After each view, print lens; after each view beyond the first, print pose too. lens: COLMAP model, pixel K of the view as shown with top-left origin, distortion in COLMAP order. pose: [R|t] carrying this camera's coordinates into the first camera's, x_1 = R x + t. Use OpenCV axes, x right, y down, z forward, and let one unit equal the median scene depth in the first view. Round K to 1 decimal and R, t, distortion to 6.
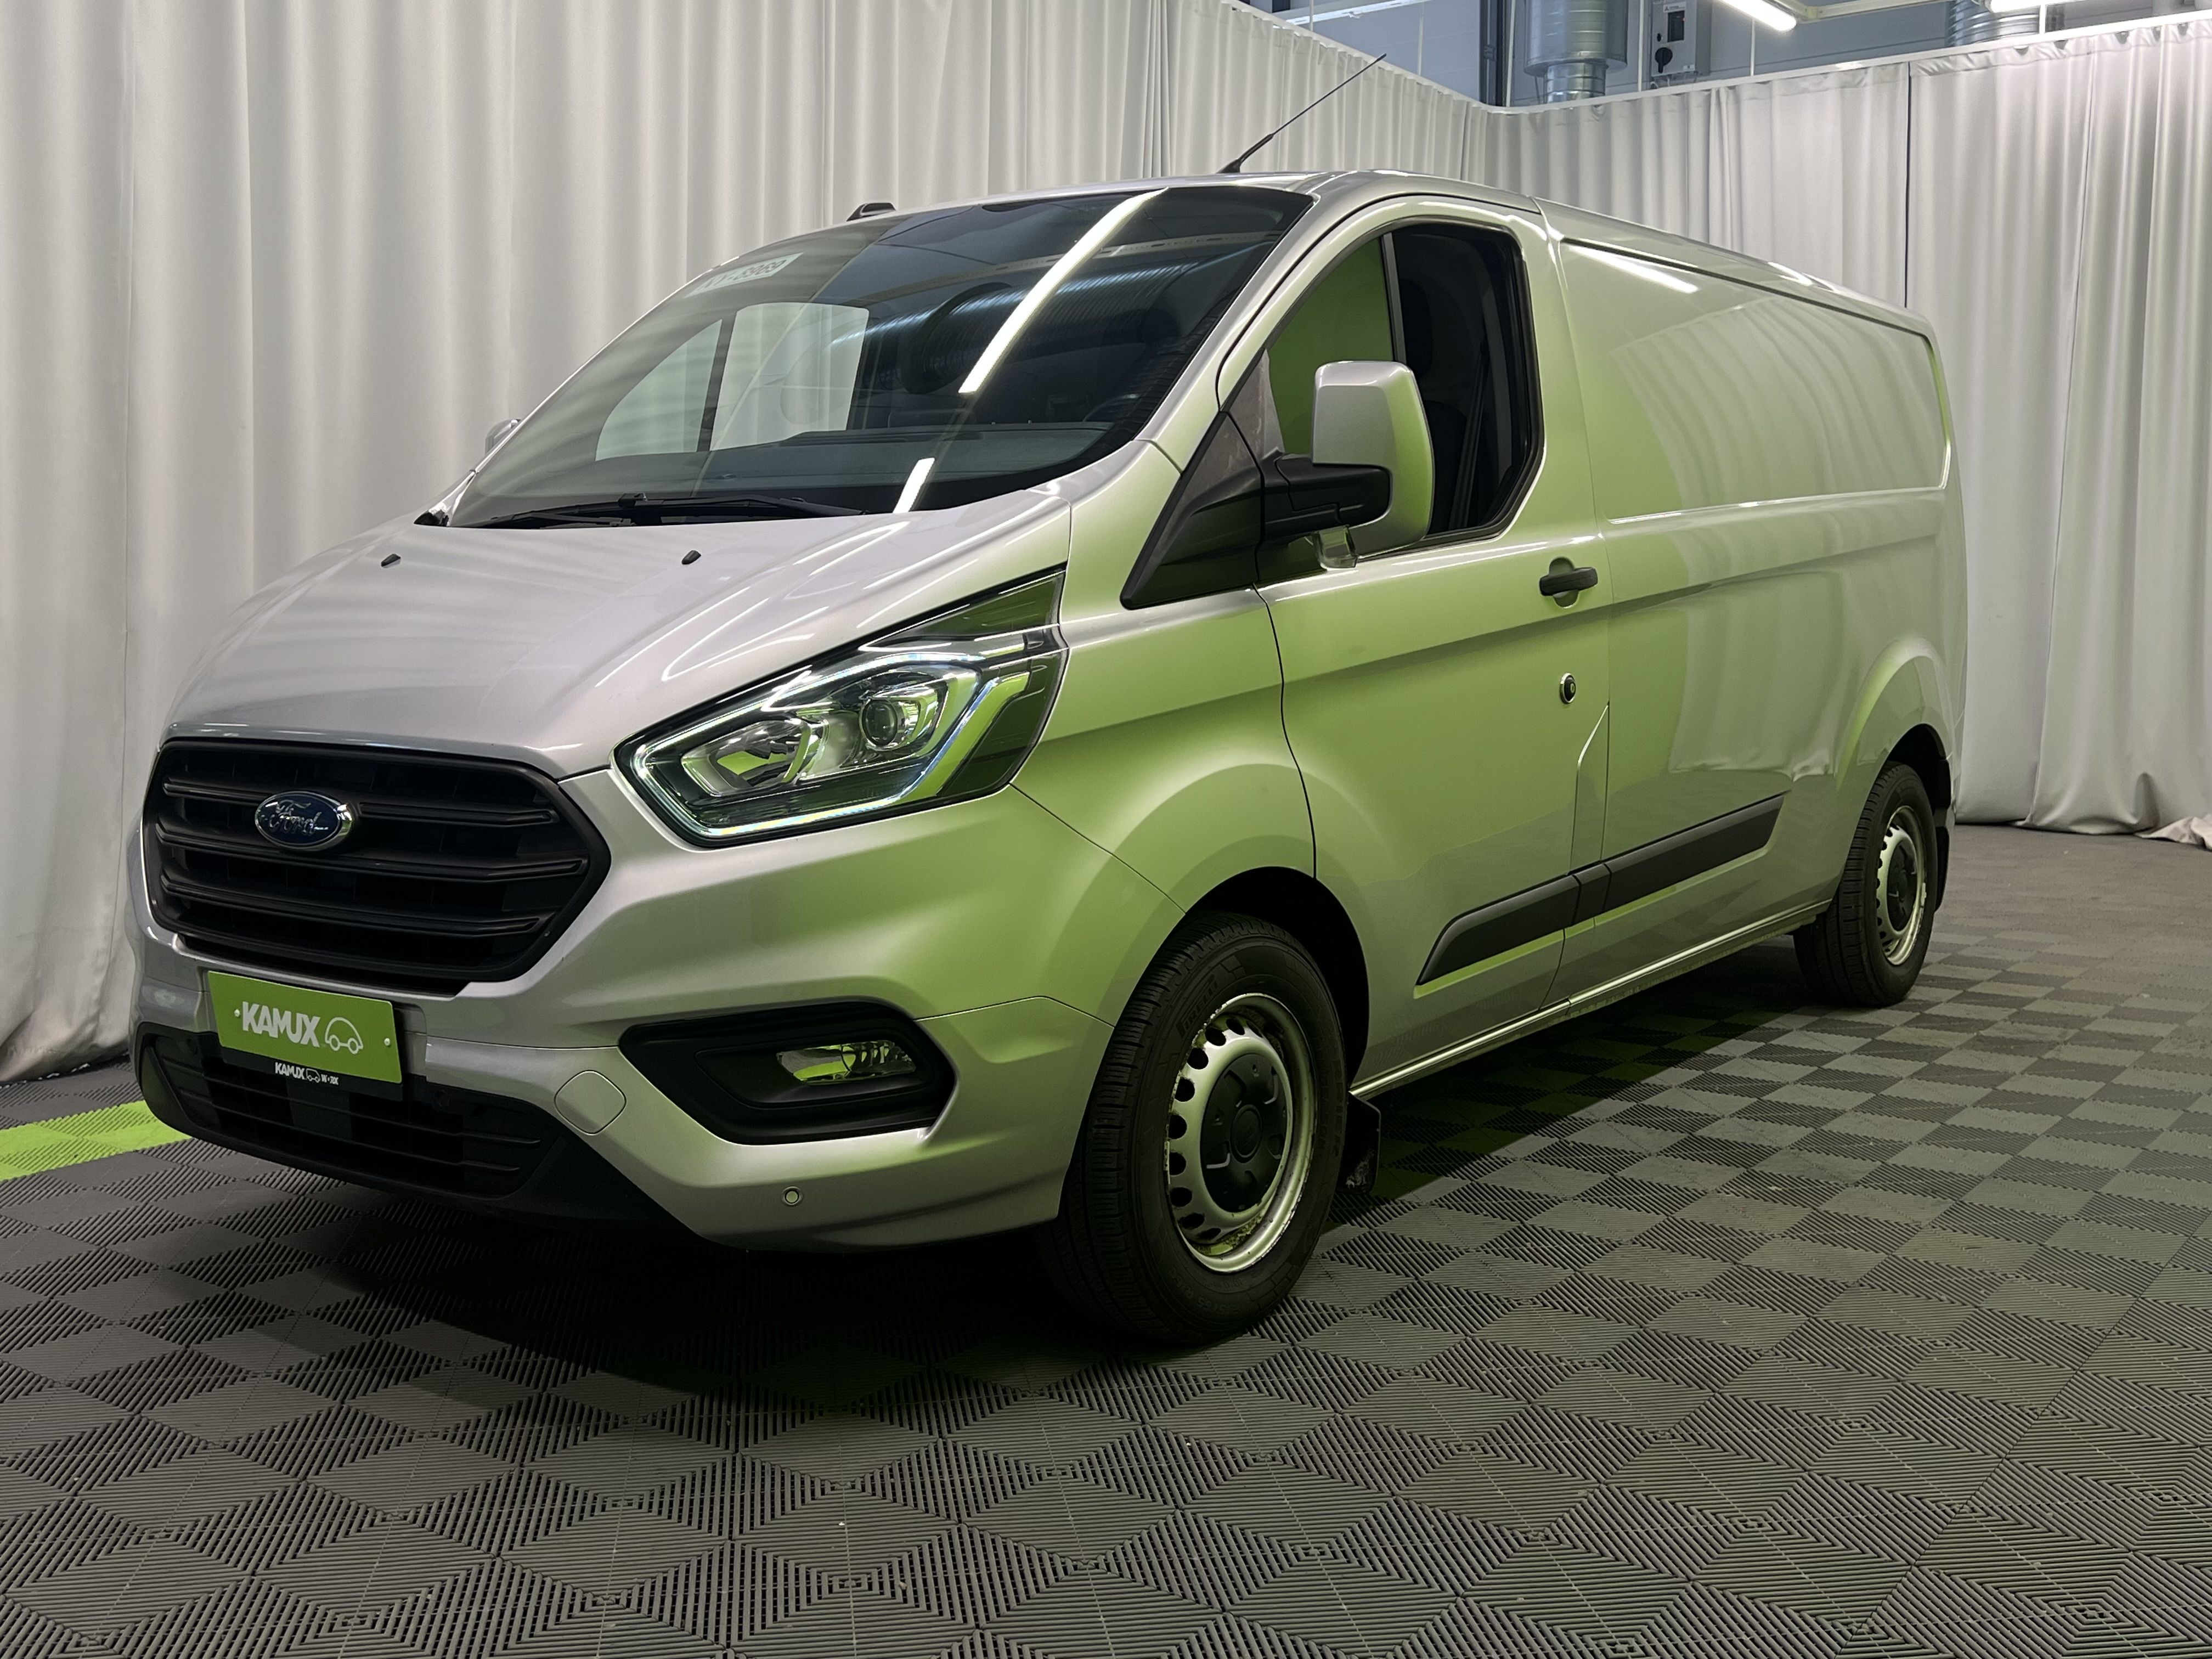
lens RADIAL K [[2211.1, 0, 1104.7], [0, 2211.1, 845.9], [0, 0, 1]] dist [0.050417, 0.000000]
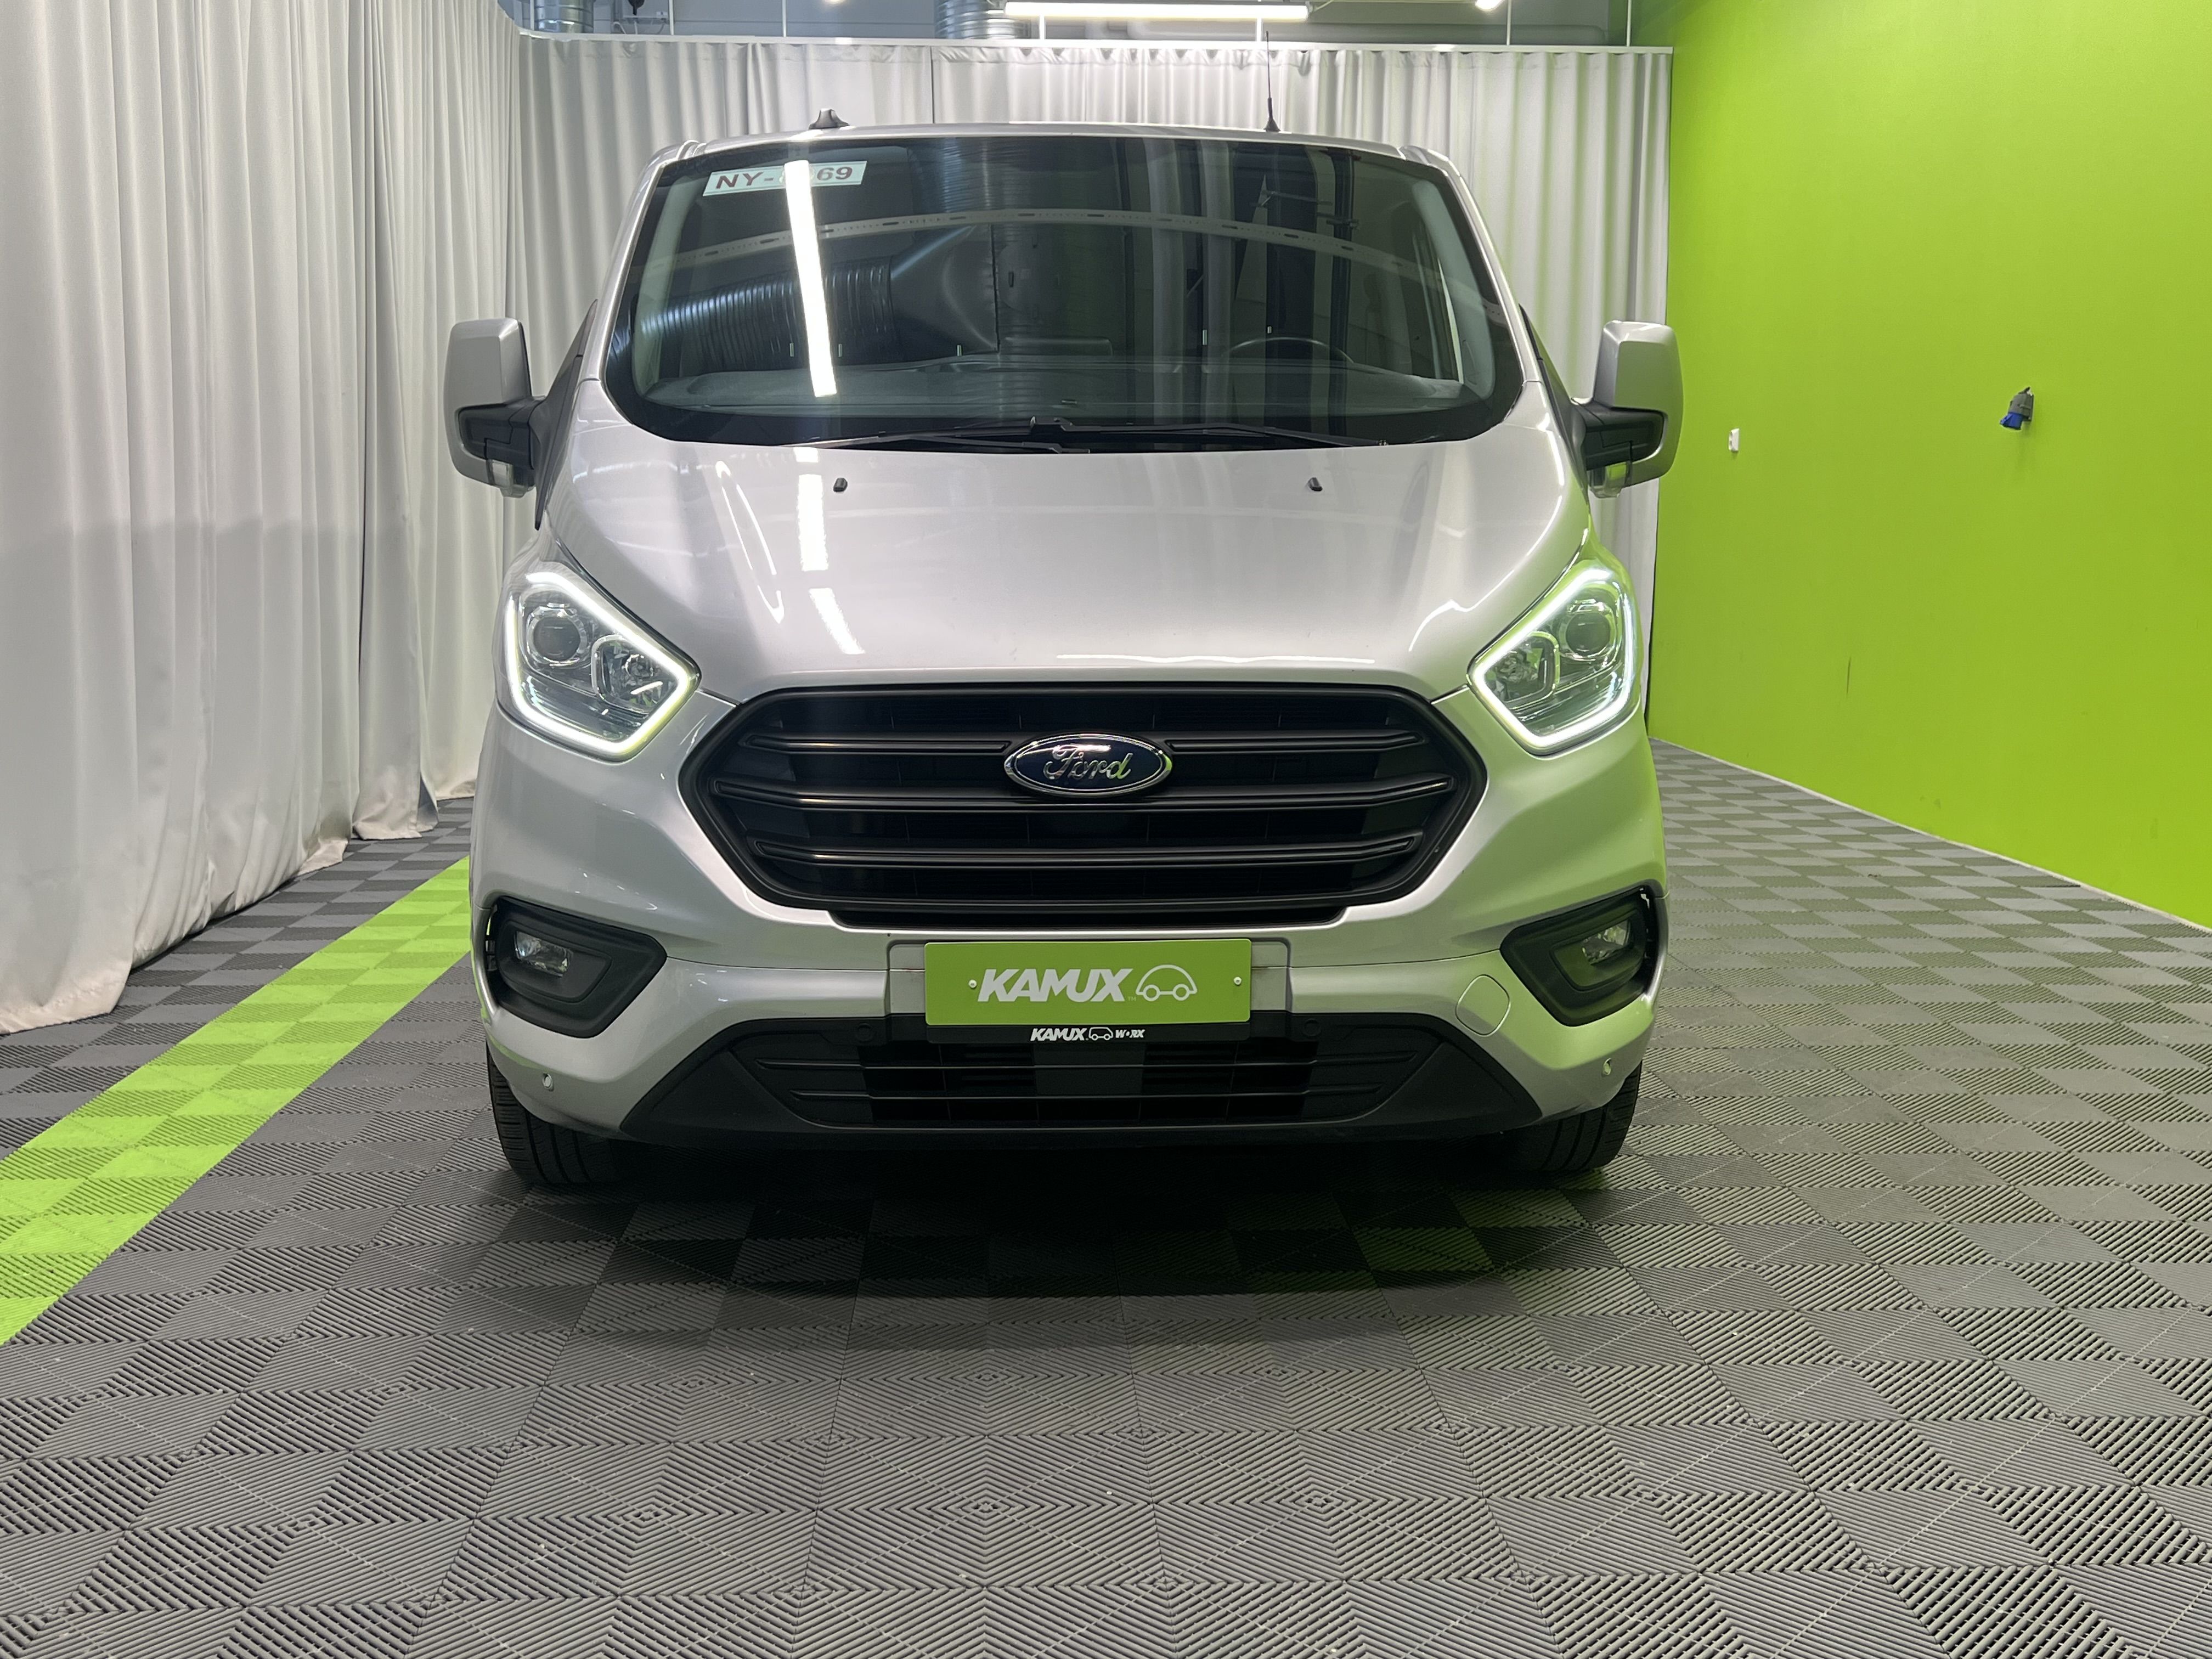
lens RADIAL K [[2211.1, 0, 1103.2], [0, 2211.1, 809.3], [0, 0, 1]] dist [0.050417, 0.000000]
pose [[0.789505, -0.082172, 0.608219, -0.906524], [0.074417, 0.996502, 0.038033, -0.027099], [-0.609216, 0.015234, 0.792858, 0.250405]]
